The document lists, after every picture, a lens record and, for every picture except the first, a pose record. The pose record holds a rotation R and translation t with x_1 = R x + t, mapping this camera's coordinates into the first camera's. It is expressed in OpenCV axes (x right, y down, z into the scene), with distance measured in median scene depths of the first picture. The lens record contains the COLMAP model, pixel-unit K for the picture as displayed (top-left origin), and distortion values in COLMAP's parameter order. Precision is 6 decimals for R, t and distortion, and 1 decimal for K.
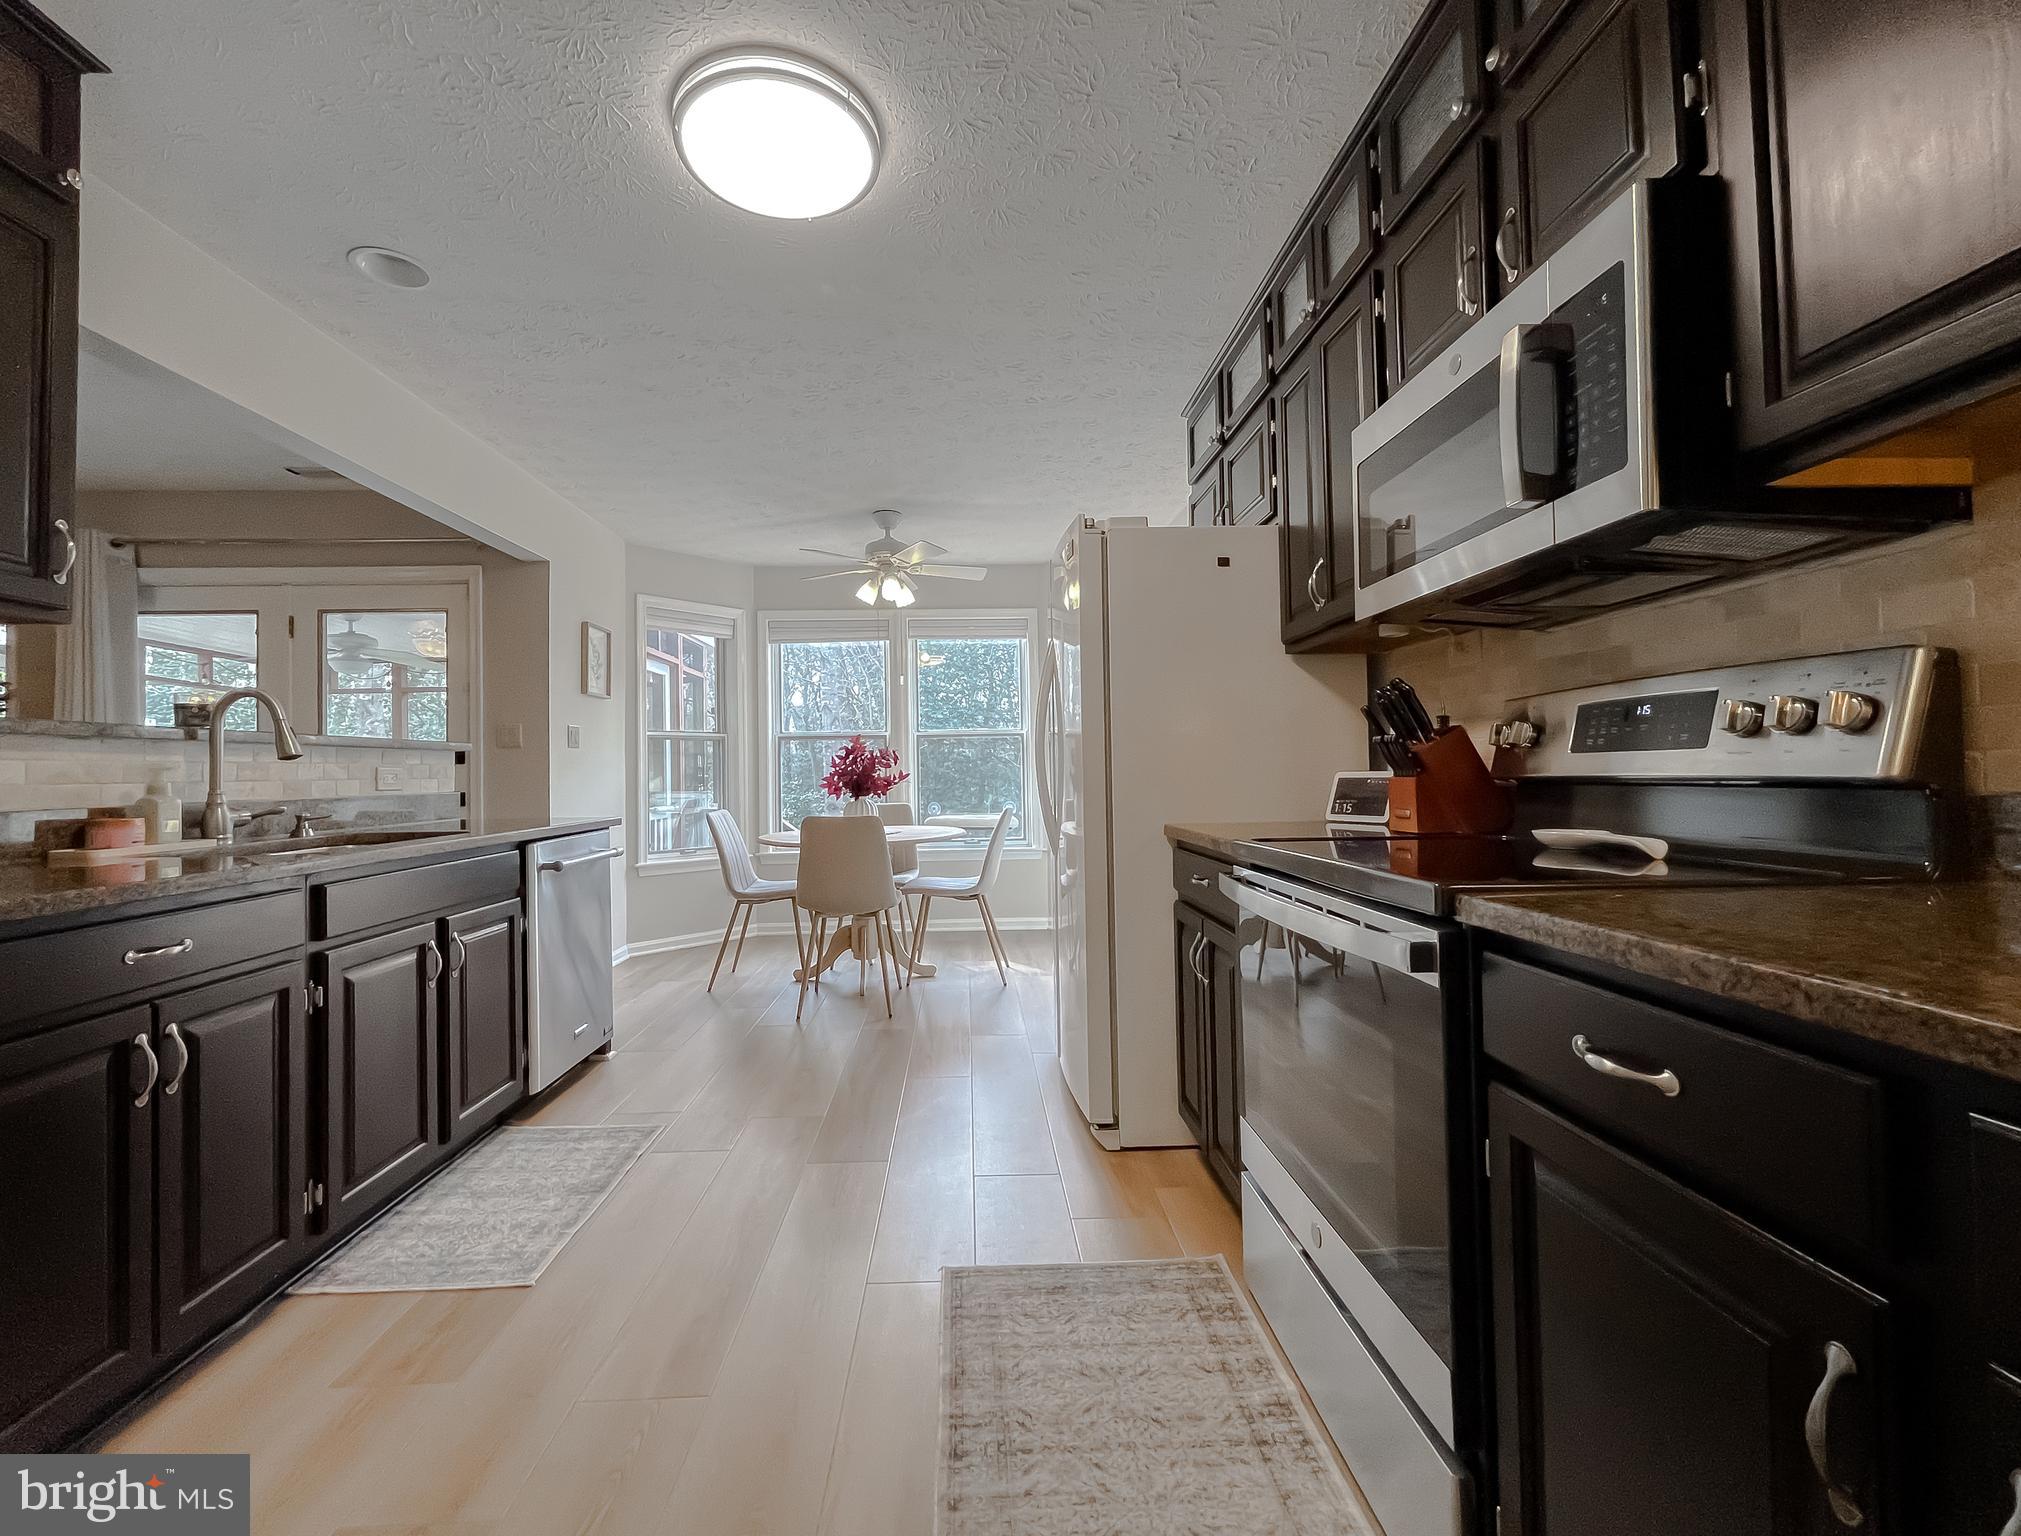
lens RADIAL K [[860.1, 0, 1010.5], [0, 860.1, 768.0], [0, 0, 1]] dist [0.000255, 0.000048]
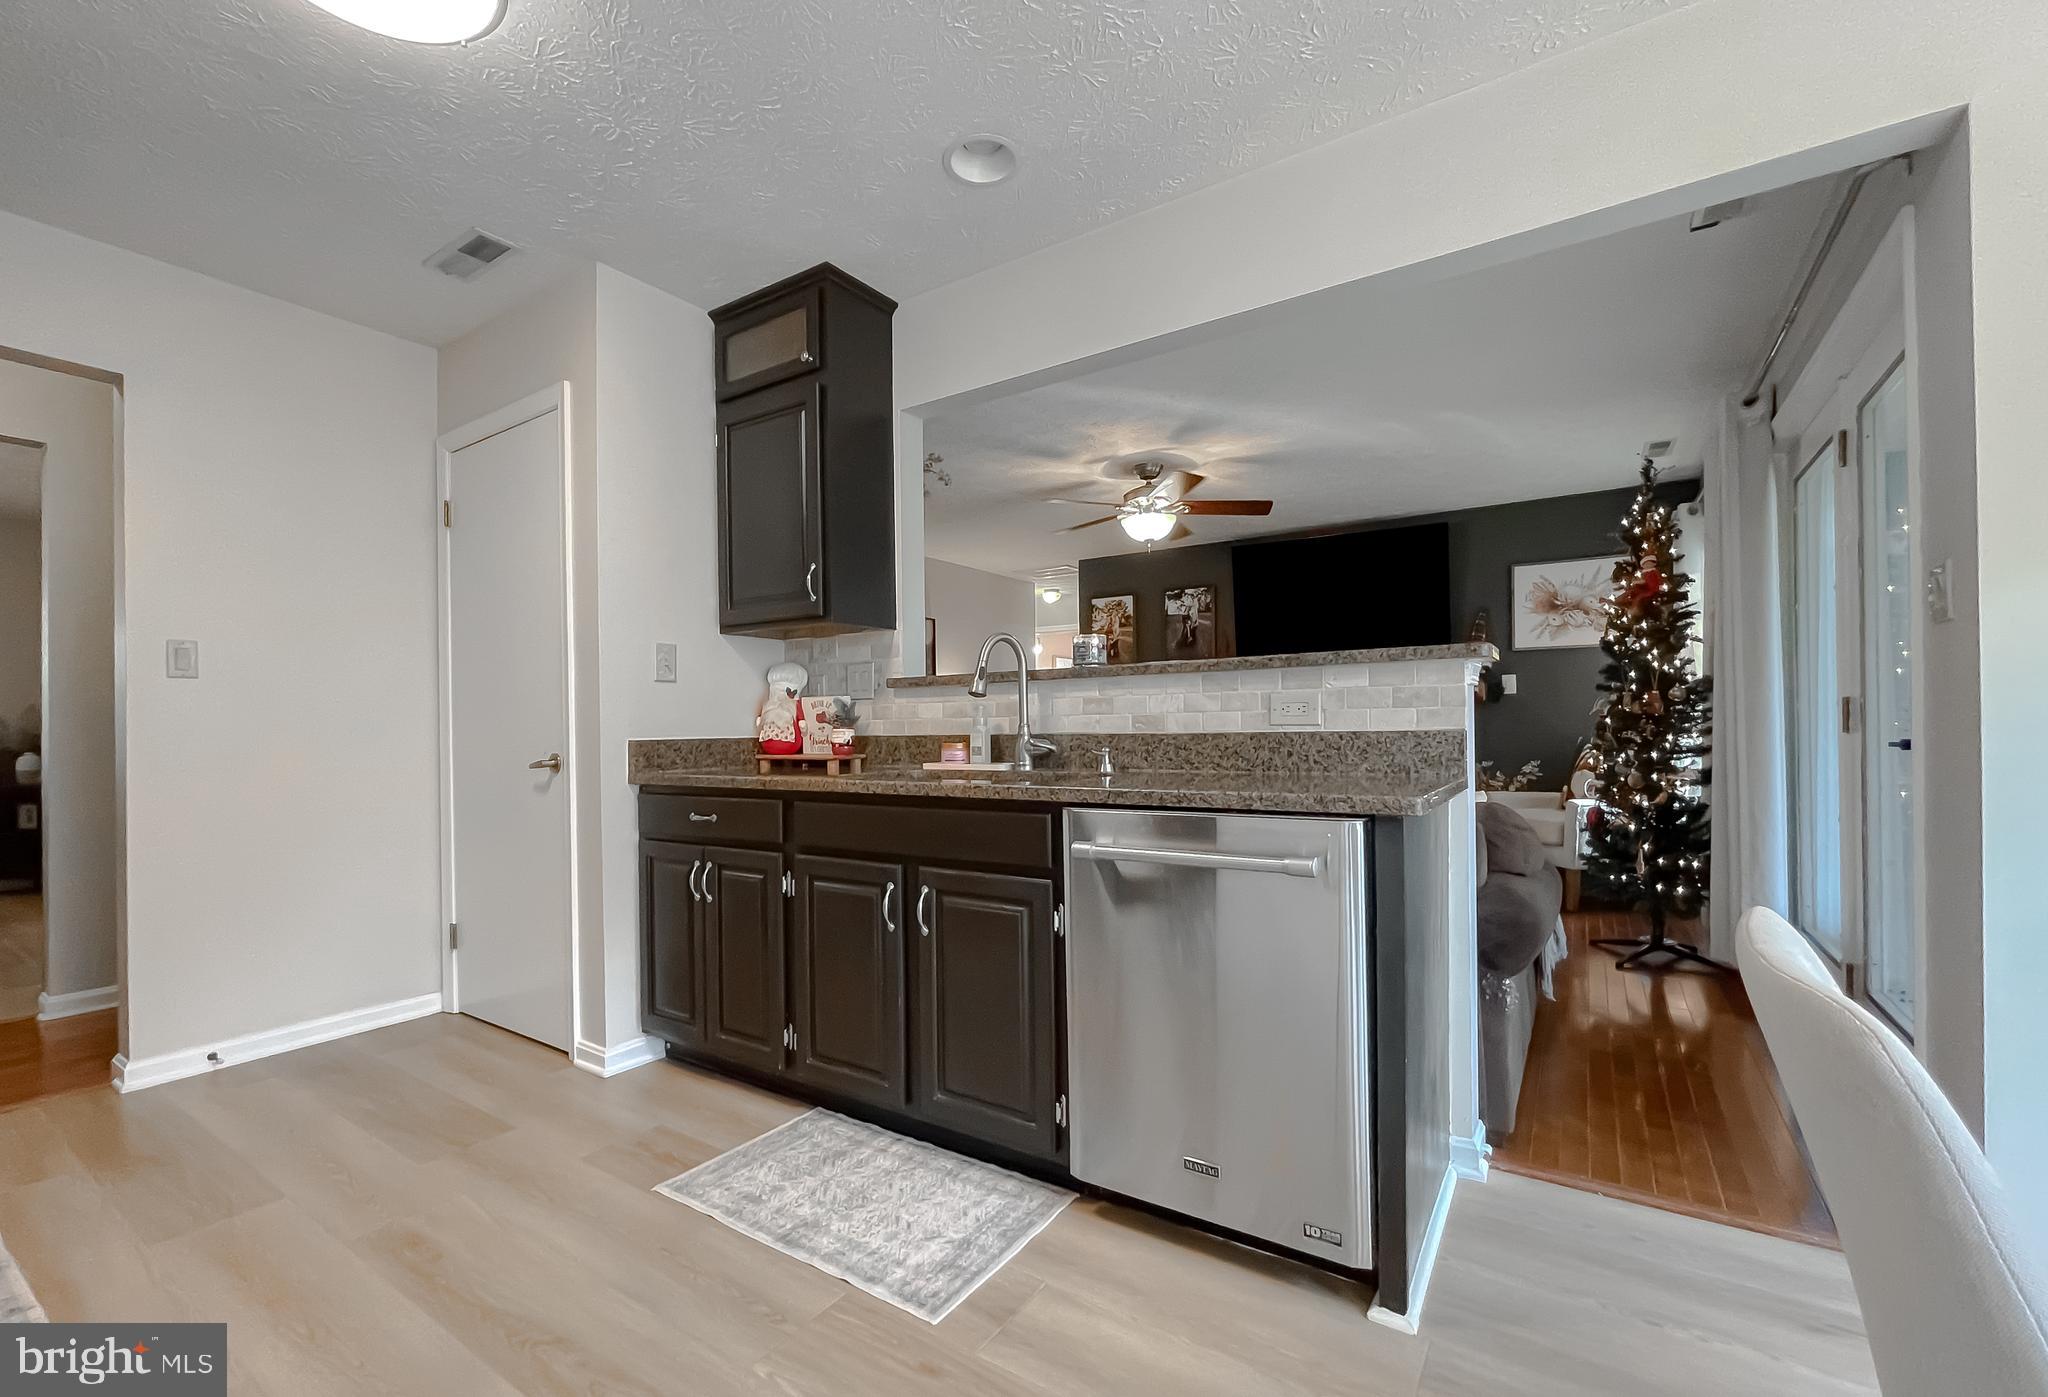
lens RADIAL K [[869.5, 0, 994.2], [0, 869.5, 719.5], [0, 0, 1]] dist [-0.000804, -0.000050]
pose [[-0.611499, 0.008561, -0.791199, 0.028016], [0.018358, 0.999826, -0.003370, 0.024710], [0.791032, -0.016585, -0.611550, 1.681580]]
